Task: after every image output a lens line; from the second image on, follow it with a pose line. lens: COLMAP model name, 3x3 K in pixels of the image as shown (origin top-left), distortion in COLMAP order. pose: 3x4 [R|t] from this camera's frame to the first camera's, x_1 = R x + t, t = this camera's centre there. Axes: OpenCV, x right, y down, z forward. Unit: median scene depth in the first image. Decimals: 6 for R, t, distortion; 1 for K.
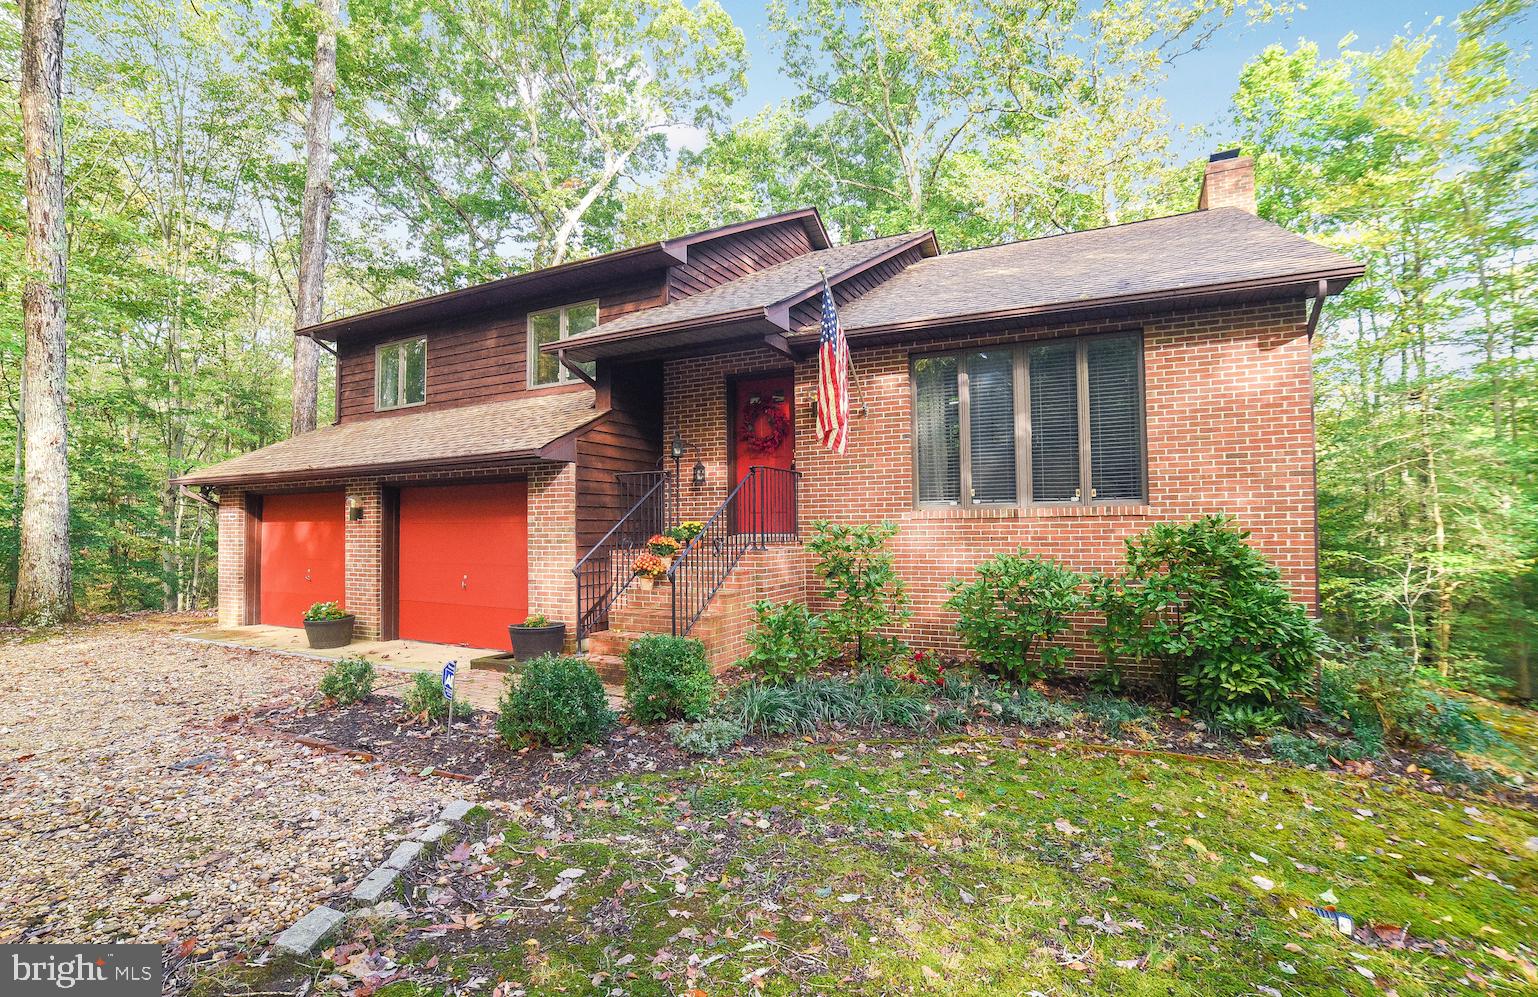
lens RADIAL K [[617.5, 0, 769.6], [0, 617.5, 488.3], [0, 0, 1]] dist [-0.000339, 0.000123]
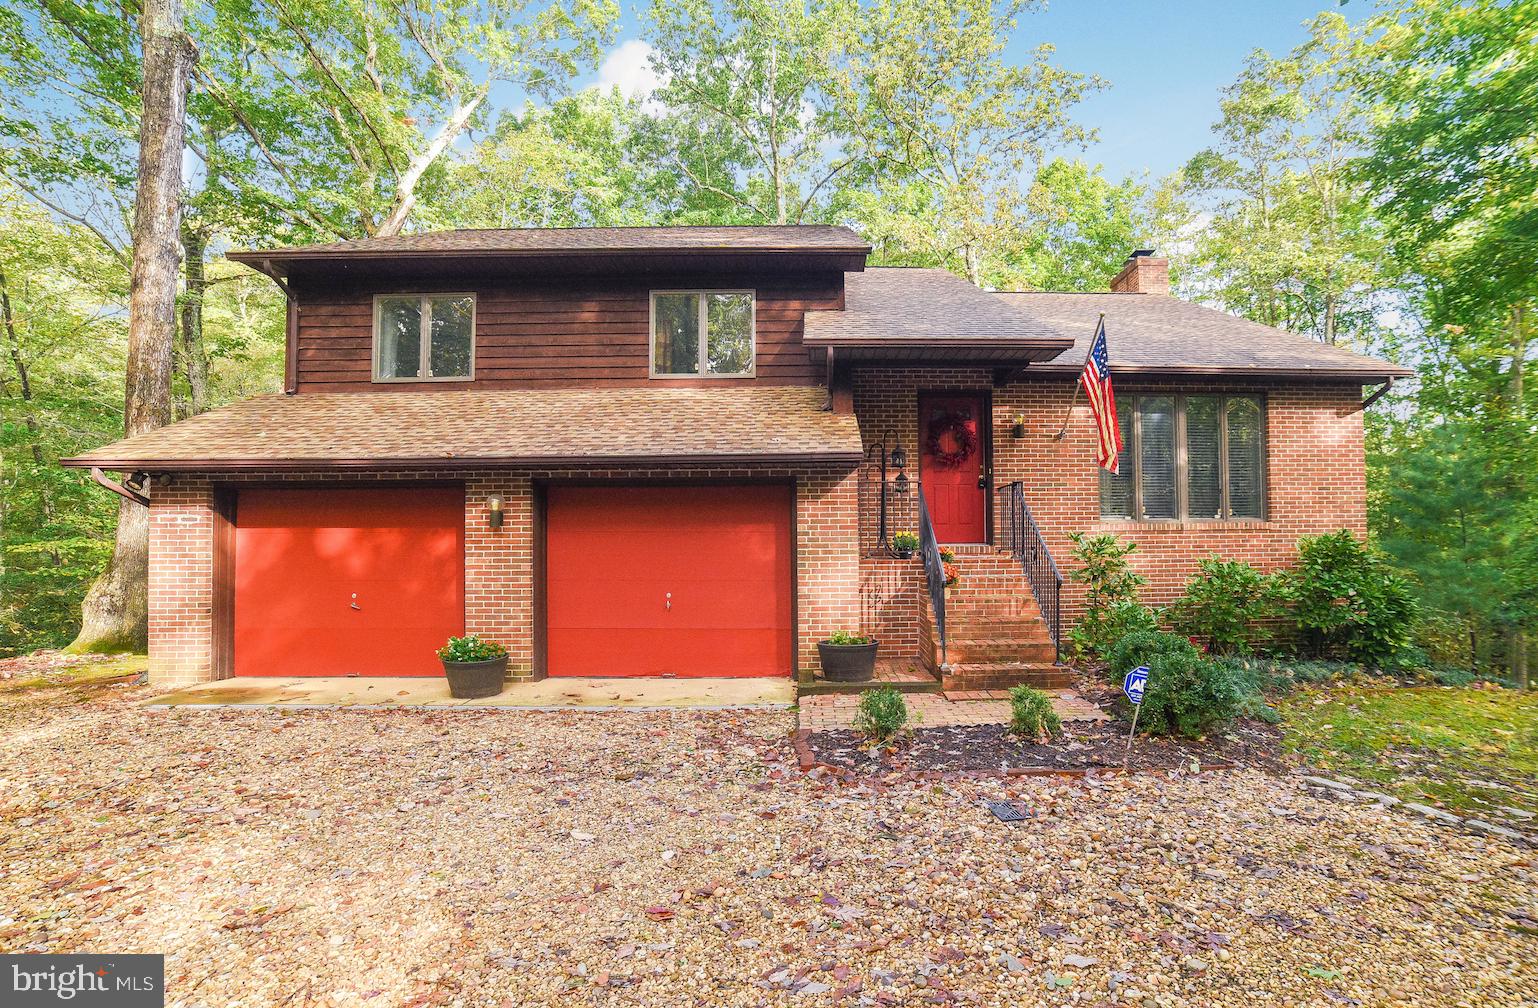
lens RADIAL K [[627.0, 0, 769.0], [0, 627.0, 504.0], [0, 0, 1]] dist [-0.006683, 0.000266]
pose [[0.905566, 0.025645, 0.423430, -0.752866], [-0.028357, 0.999598, 0.000105, 0.014349], [-0.423257, -0.012102, 0.905929, 0.163751]]
